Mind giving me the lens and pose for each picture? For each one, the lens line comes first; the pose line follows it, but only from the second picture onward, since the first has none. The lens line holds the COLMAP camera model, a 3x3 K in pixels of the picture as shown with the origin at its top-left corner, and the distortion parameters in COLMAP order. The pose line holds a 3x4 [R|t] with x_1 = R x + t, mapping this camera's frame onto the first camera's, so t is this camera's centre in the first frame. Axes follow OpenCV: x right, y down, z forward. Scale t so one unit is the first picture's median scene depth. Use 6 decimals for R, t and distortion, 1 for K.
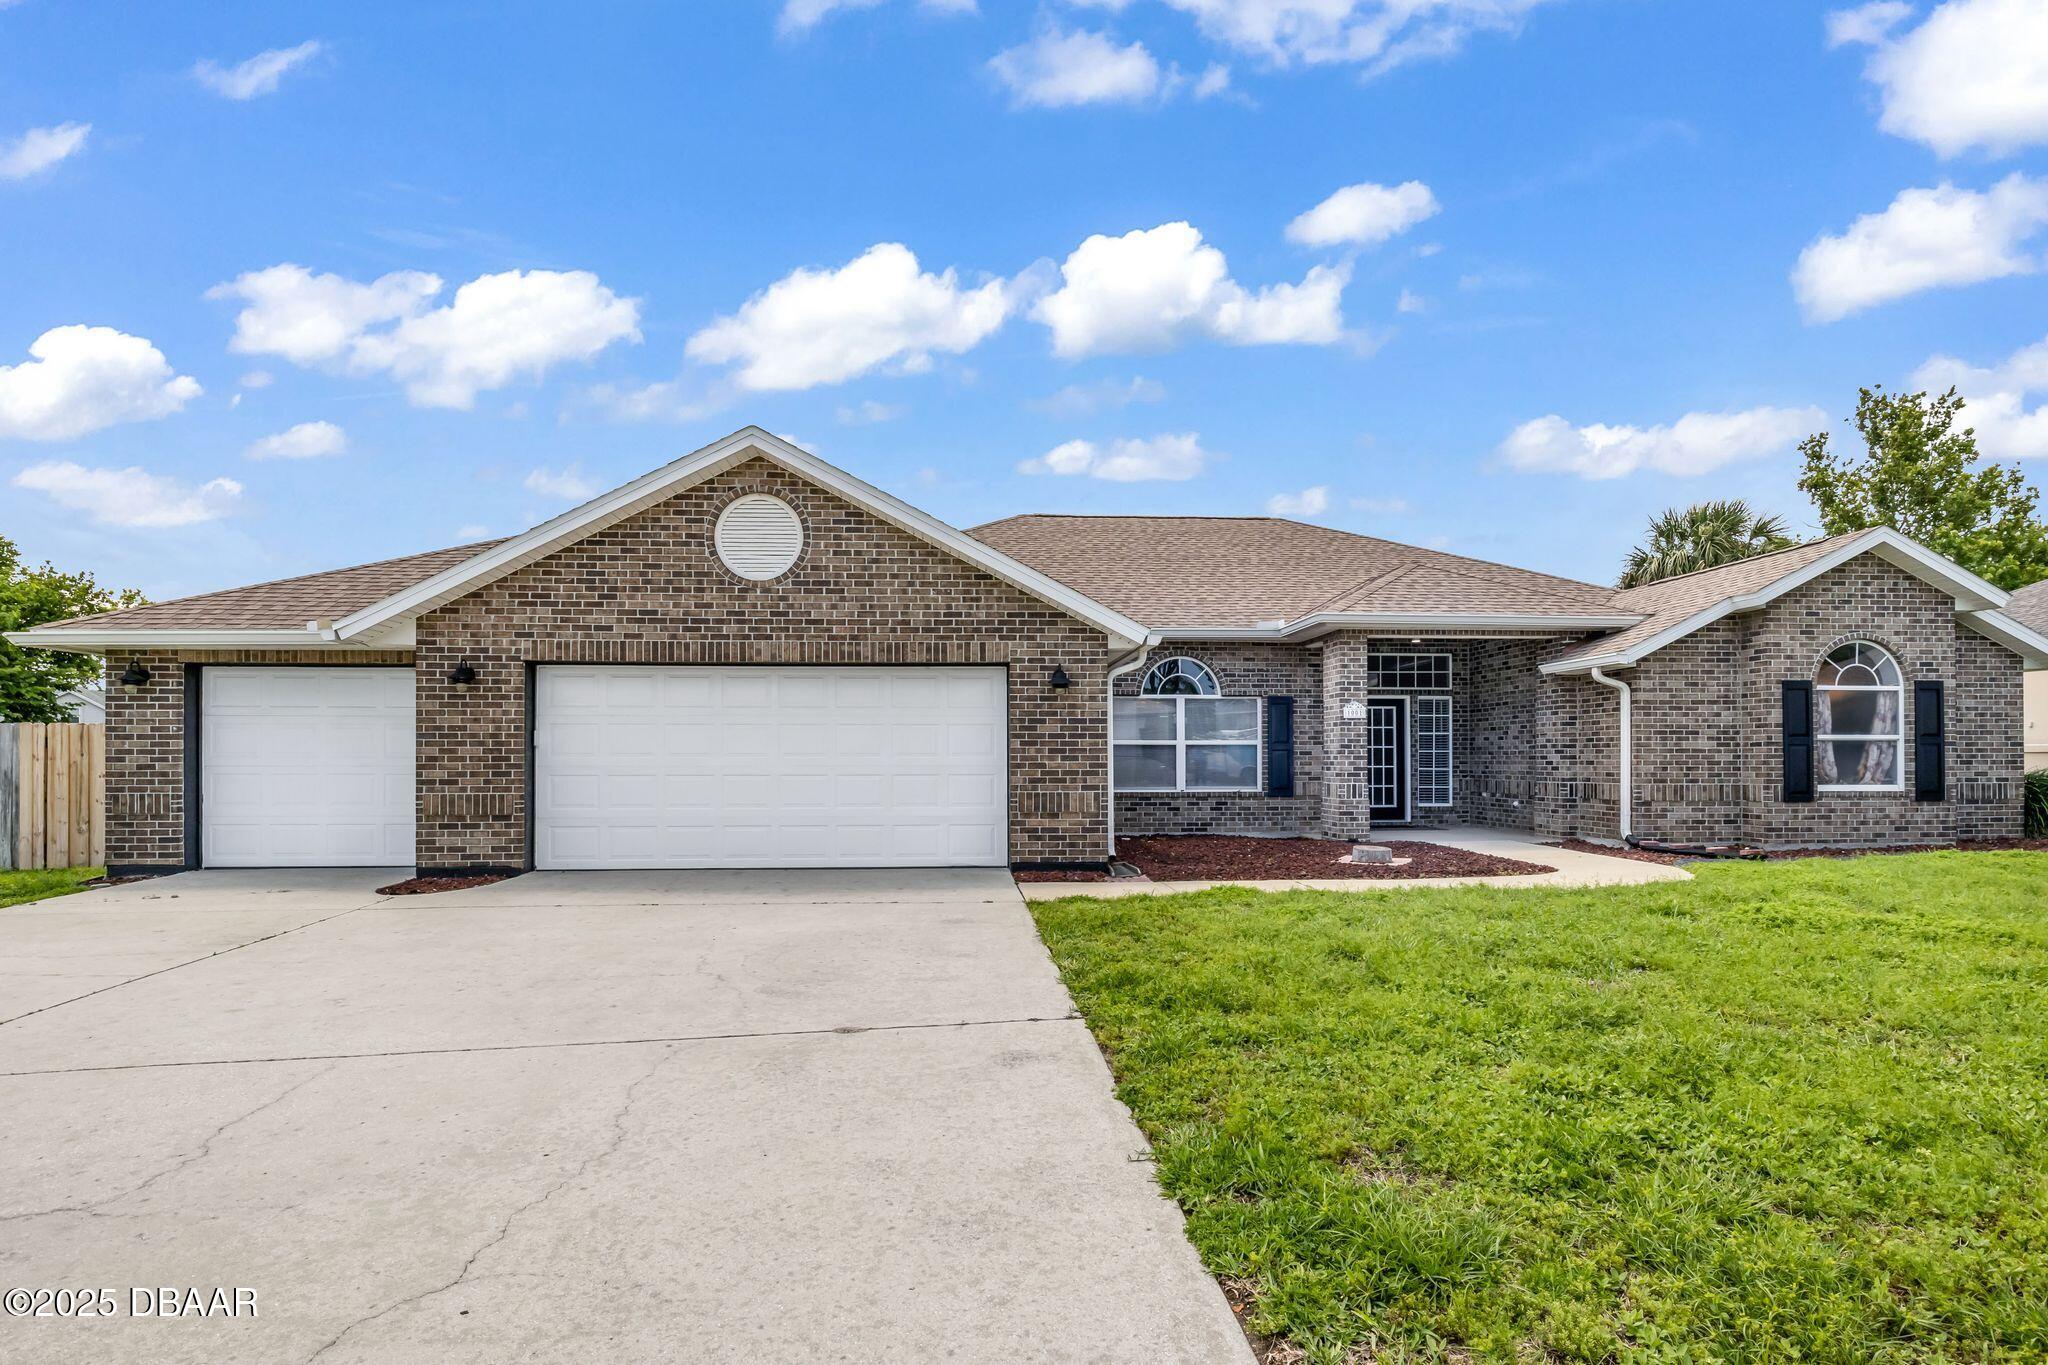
lens RADIAL K [[1014.6, 0, 1027.6], [0, 1014.6, 737.0], [0, 0, 1]] dist [-0.000716, -0.000076]
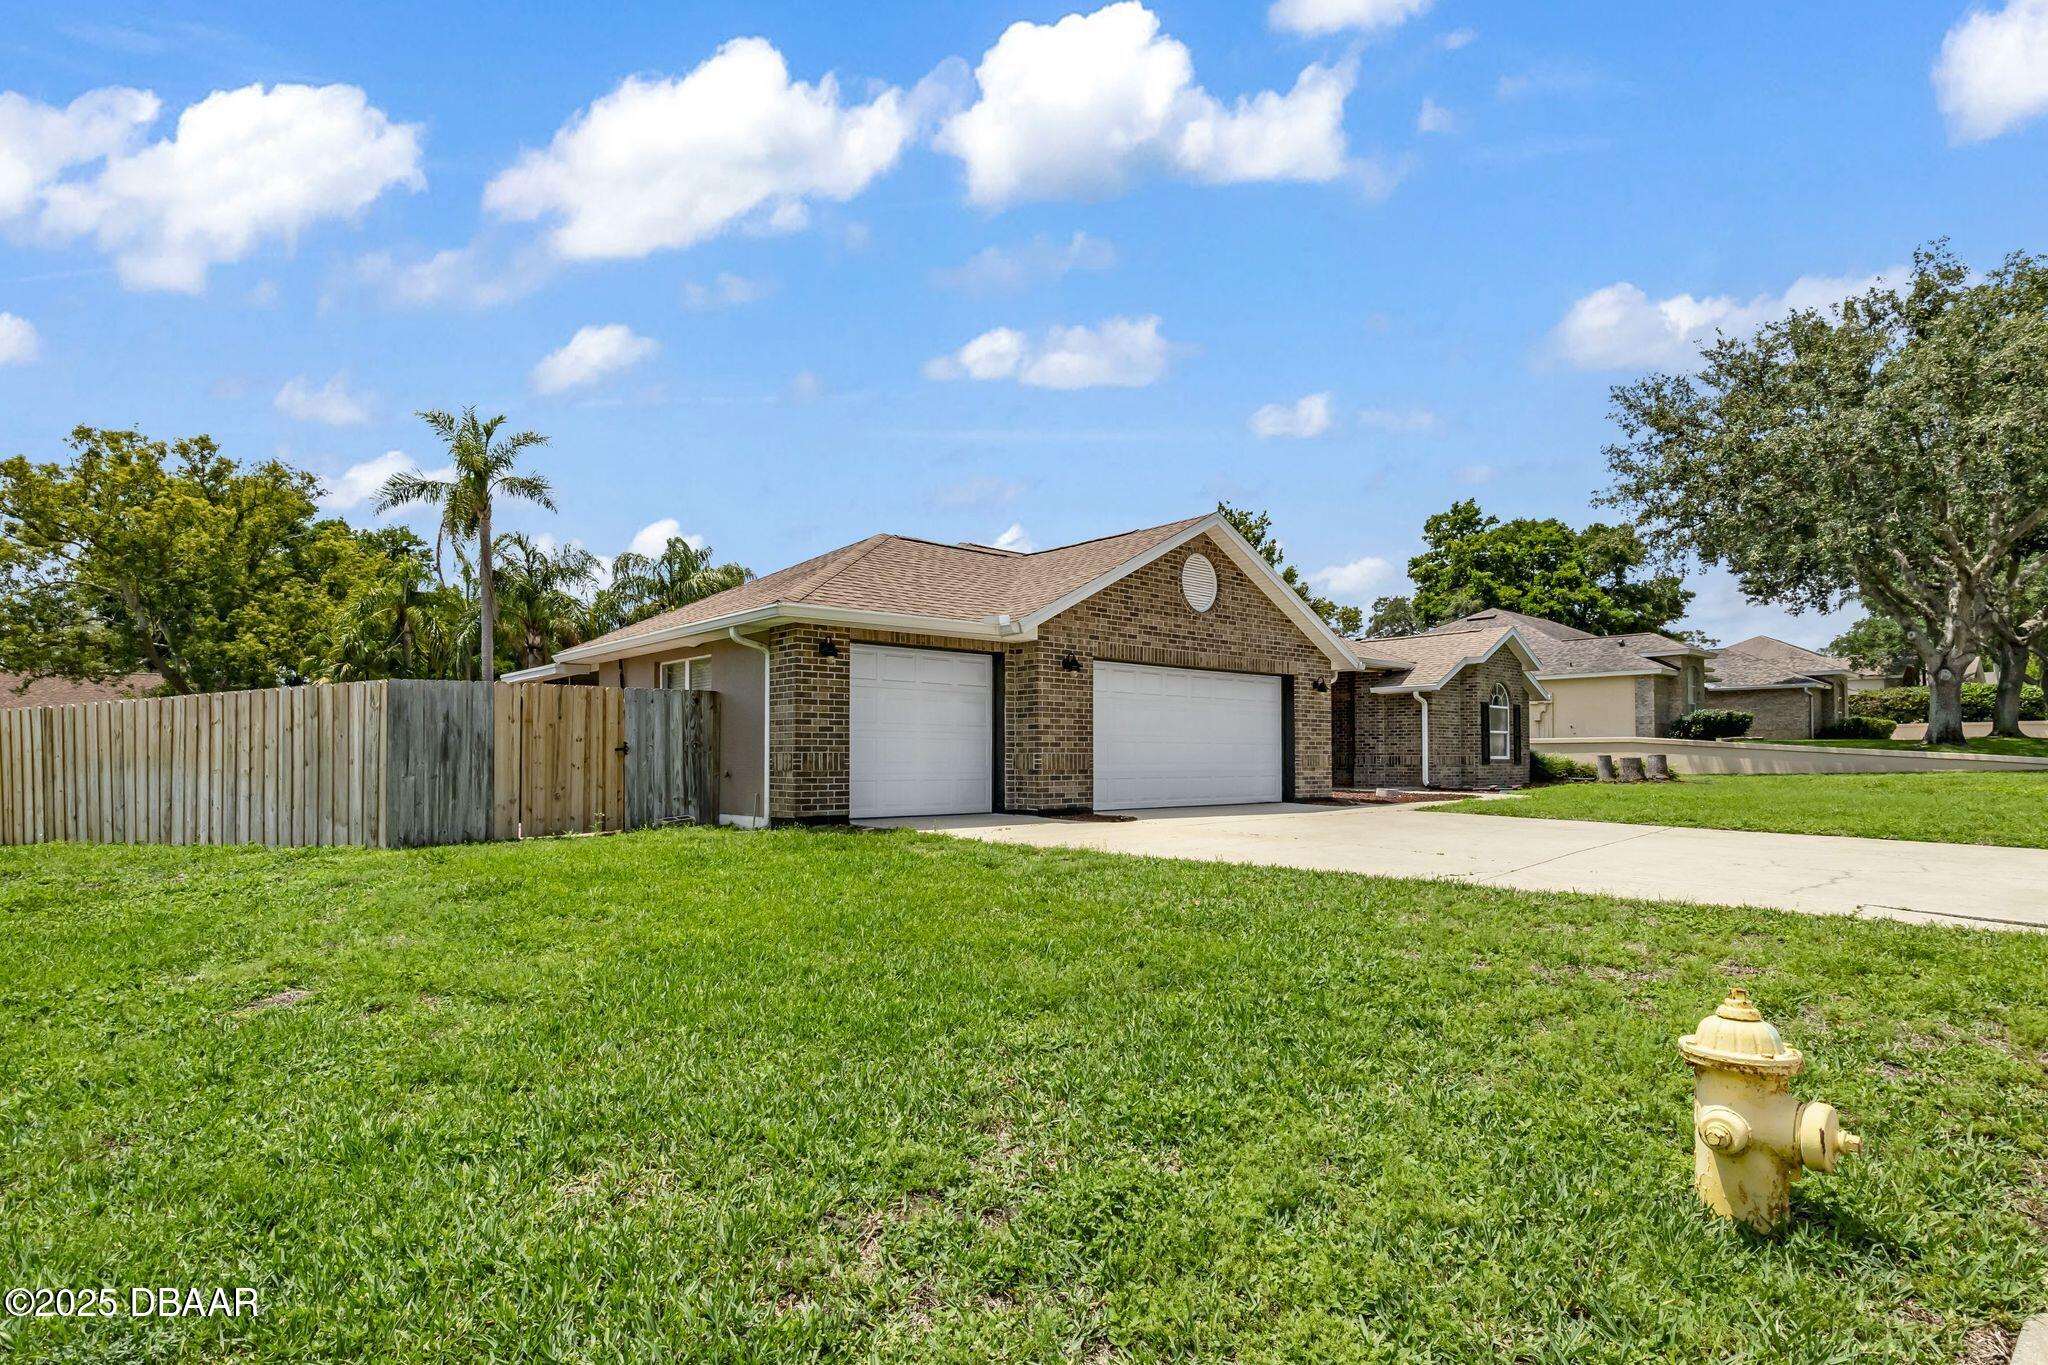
lens RADIAL K [[1014.6, 0, 1027.6], [0, 1014.6, 737.0], [0, 0, 1]] dist [-0.000716, -0.000076]
pose [[0.796018, 0.014201, 0.605107, -0.161833], [-0.013993, 0.999889, -0.005060, 0.004819], [-0.605112, -0.004440, 0.796128, -0.004118]]
